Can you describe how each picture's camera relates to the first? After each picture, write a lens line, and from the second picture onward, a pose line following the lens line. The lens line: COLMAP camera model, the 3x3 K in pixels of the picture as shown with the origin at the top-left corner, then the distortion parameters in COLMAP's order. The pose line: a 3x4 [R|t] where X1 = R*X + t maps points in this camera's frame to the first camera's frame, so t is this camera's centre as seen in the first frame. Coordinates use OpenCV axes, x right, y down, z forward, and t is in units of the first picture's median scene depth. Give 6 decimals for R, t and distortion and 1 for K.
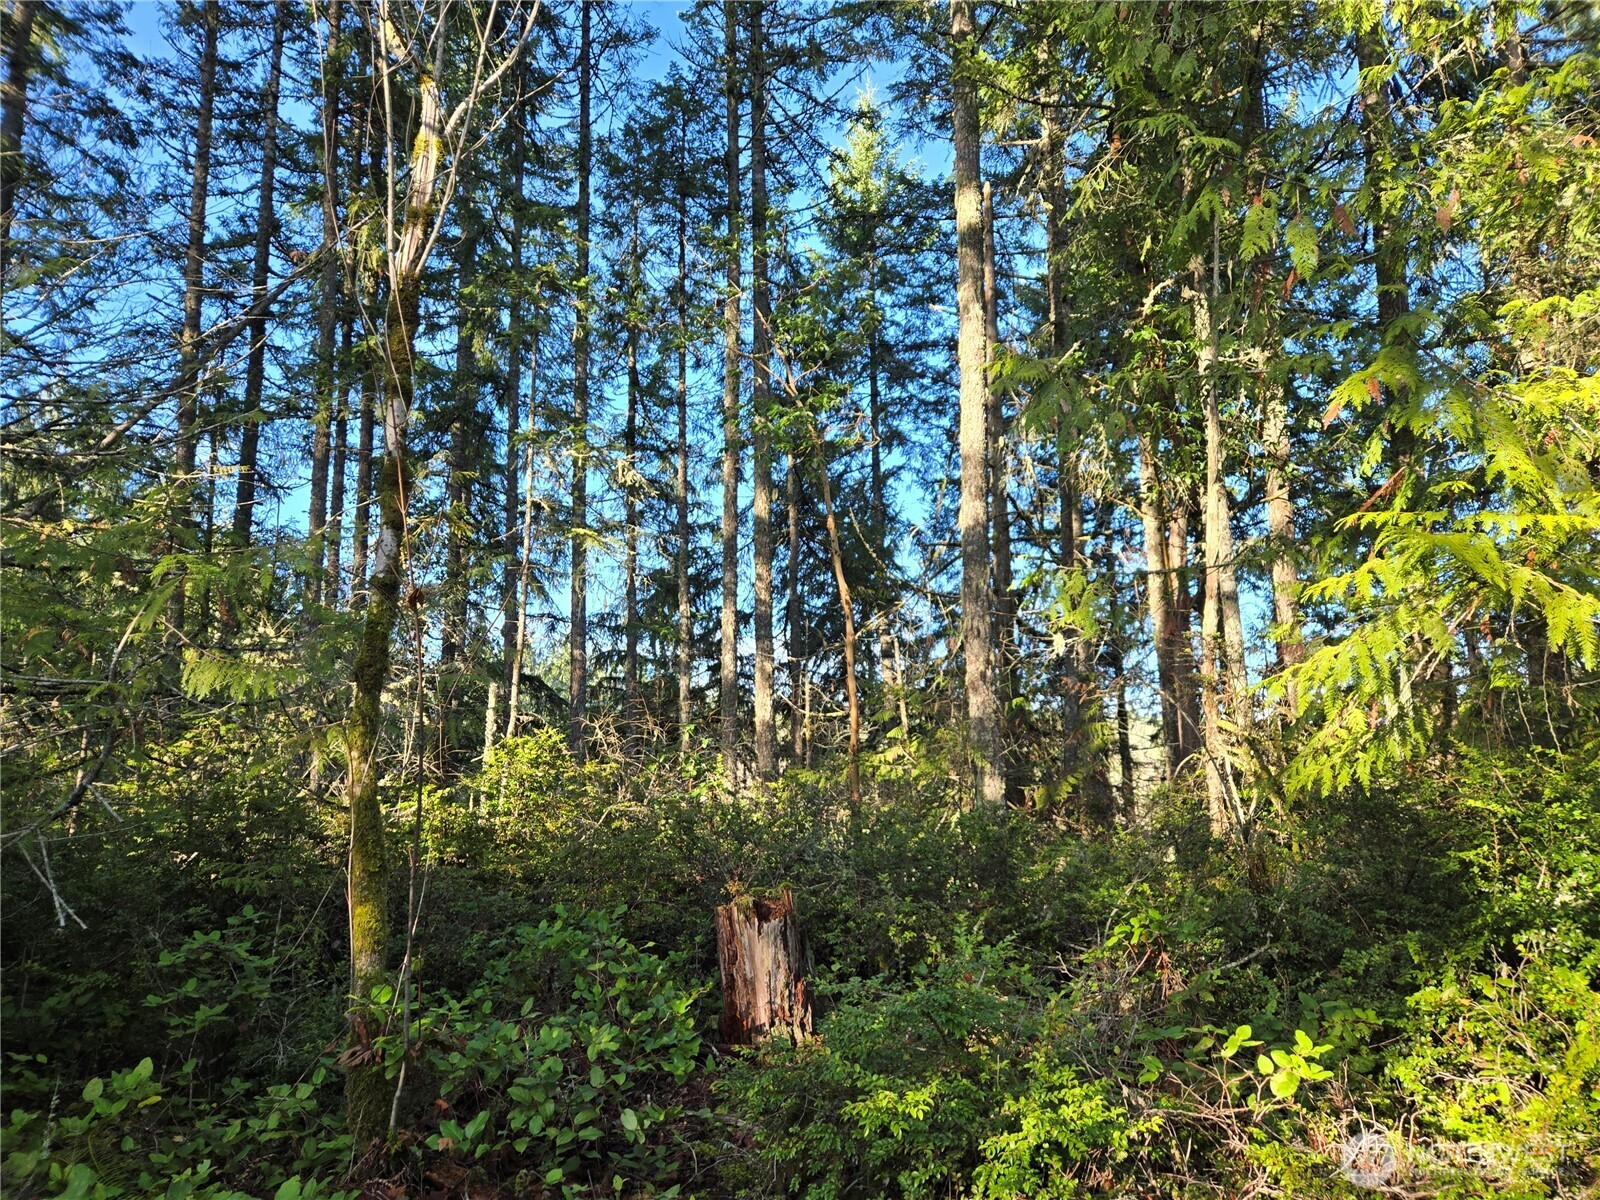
lens RADIAL K [[1060.6, 0, 799.7], [0, 1060.6, 612.8], [0, 0, 1]] dist [0.082421, -0.061334]
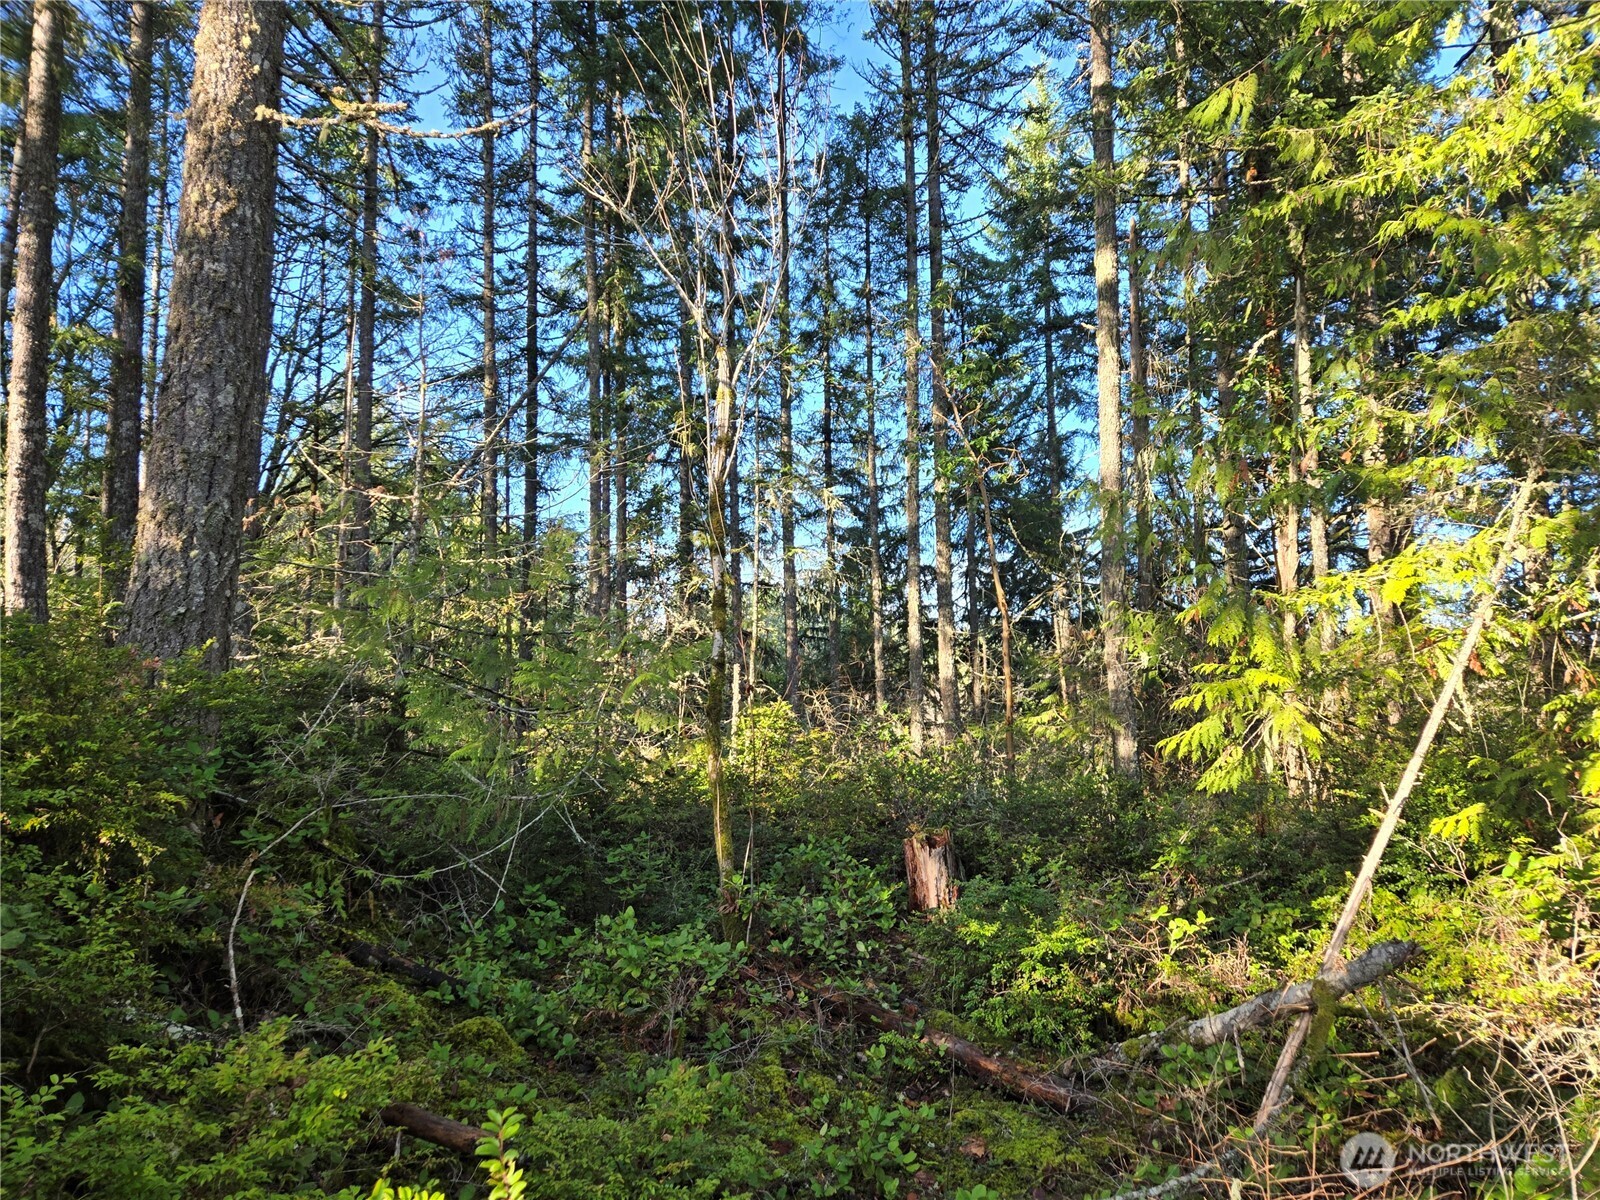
lens RADIAL K [[1060.6, 0, 802.2], [0, 1060.6, 596.7], [0, 0, 1]] dist [0.082421, -0.061334]
pose [[0.984033, -0.019649, -0.176900, 0.018699], [0.029478, 0.998153, 0.053111, -0.054148], [0.175530, -0.057478, 0.982795, -0.178047]]
